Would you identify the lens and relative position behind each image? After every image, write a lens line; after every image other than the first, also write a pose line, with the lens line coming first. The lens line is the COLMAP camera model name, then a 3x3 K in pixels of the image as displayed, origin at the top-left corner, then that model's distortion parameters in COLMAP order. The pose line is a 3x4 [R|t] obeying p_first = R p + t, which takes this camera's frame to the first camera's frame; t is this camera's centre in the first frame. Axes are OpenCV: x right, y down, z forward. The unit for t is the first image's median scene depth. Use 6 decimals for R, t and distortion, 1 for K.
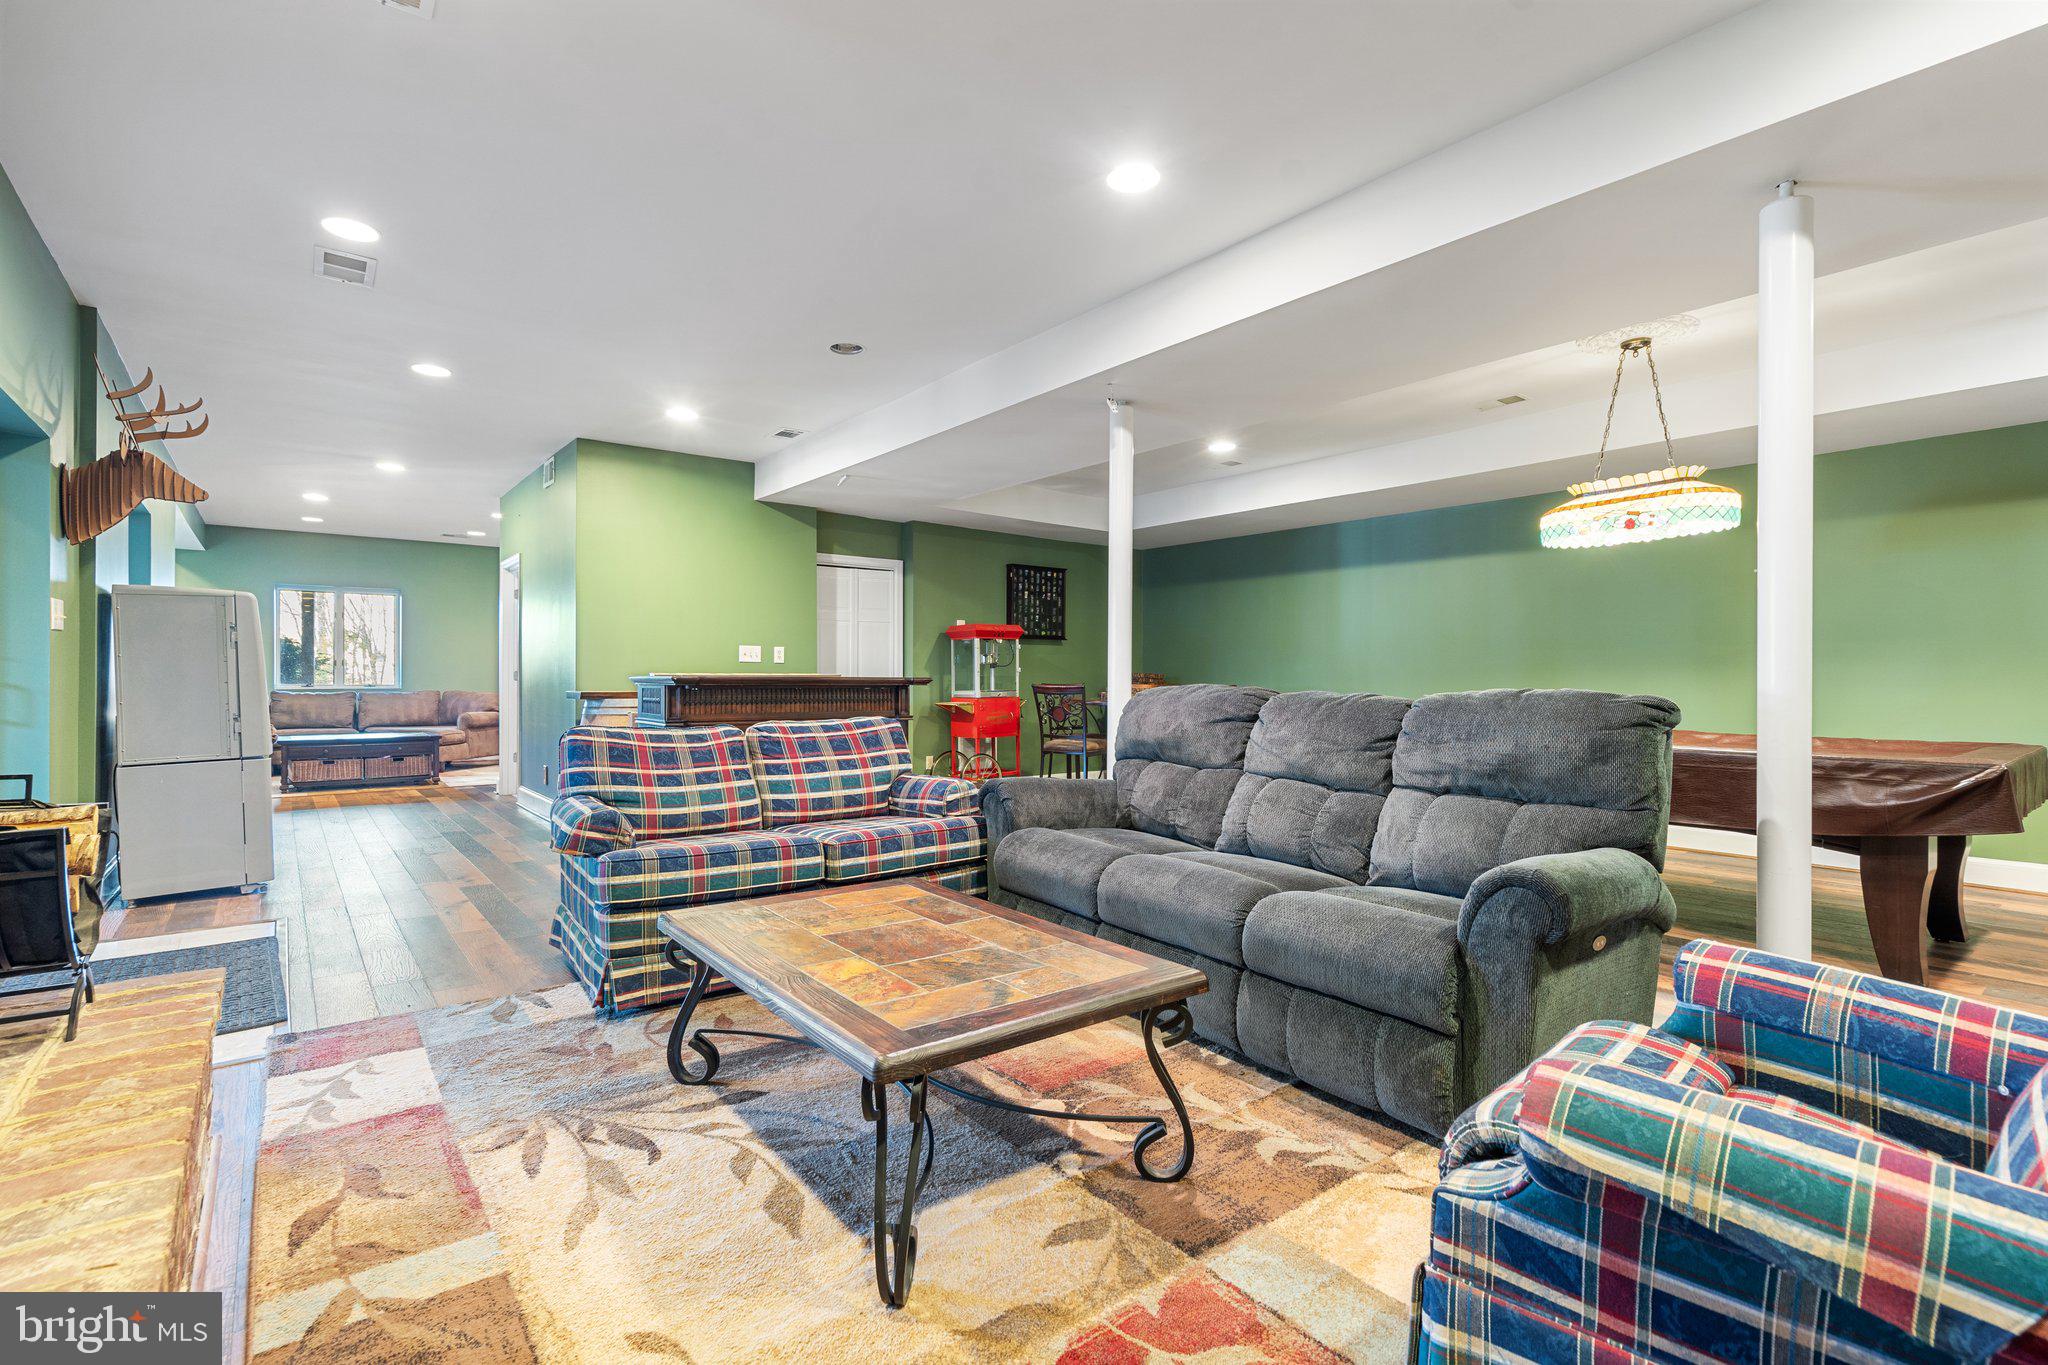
lens RADIAL K [[945.5, 0, 1015.2], [0, 945.5, 681.3], [0, 0, 1]] dist [-0.003923, -0.000469]
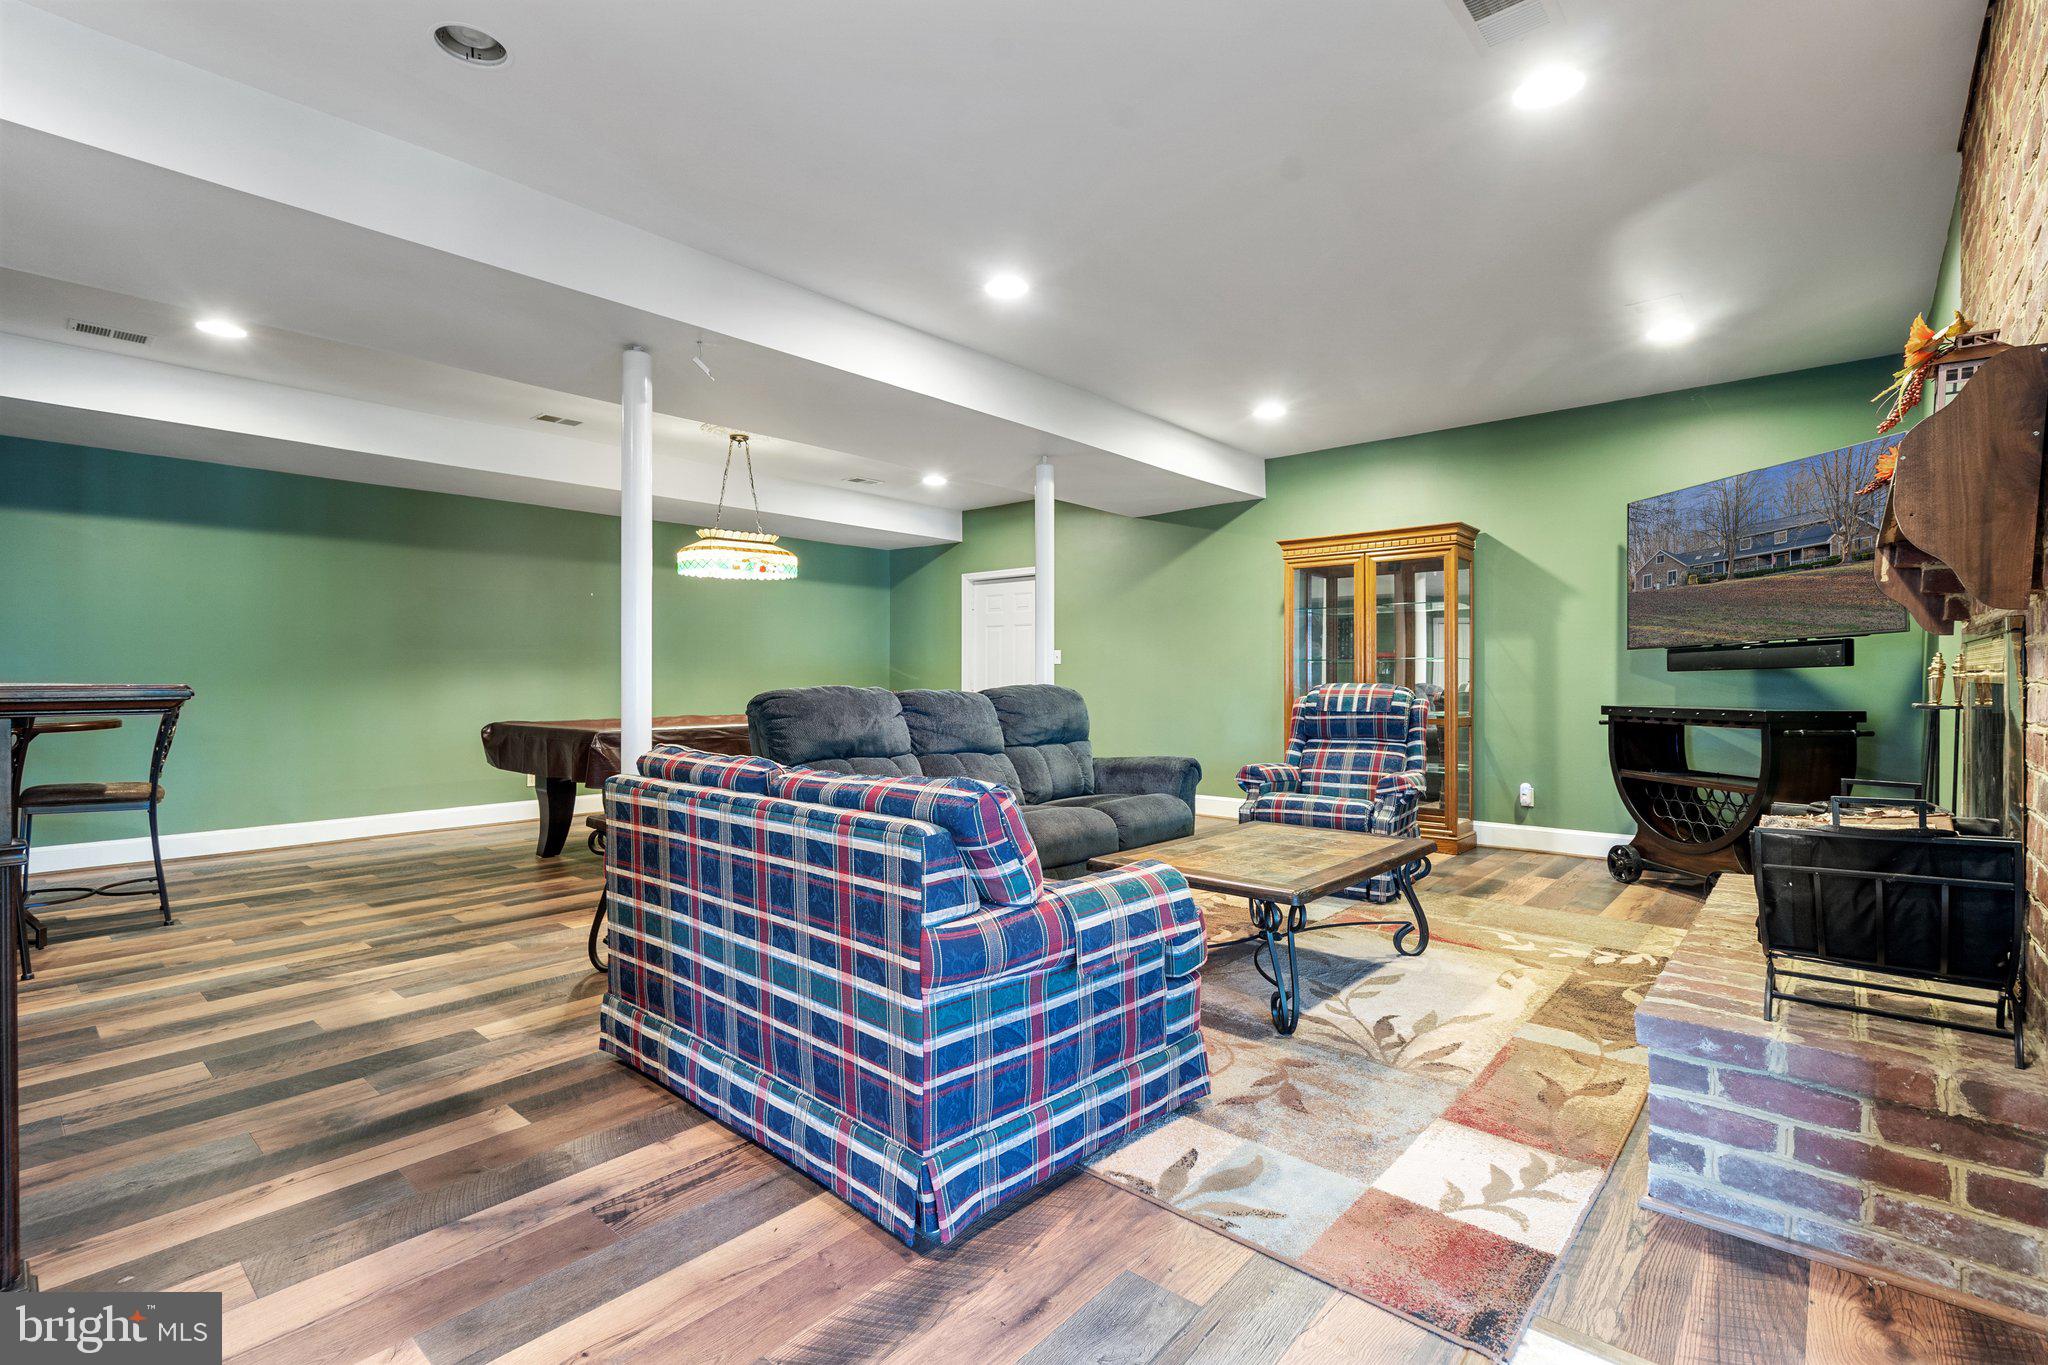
lens RADIAL K [[945.5, 0, 1015.8], [0, 945.5, 681.0], [0, 0, 1]] dist [-0.003923, -0.000469]
pose [[-0.187085, -0.010830, 0.982284, -1.562765], [0.003113, 0.999928, 0.011617, -0.024478], [-0.982339, 0.005231, -0.187038, 1.697672]]
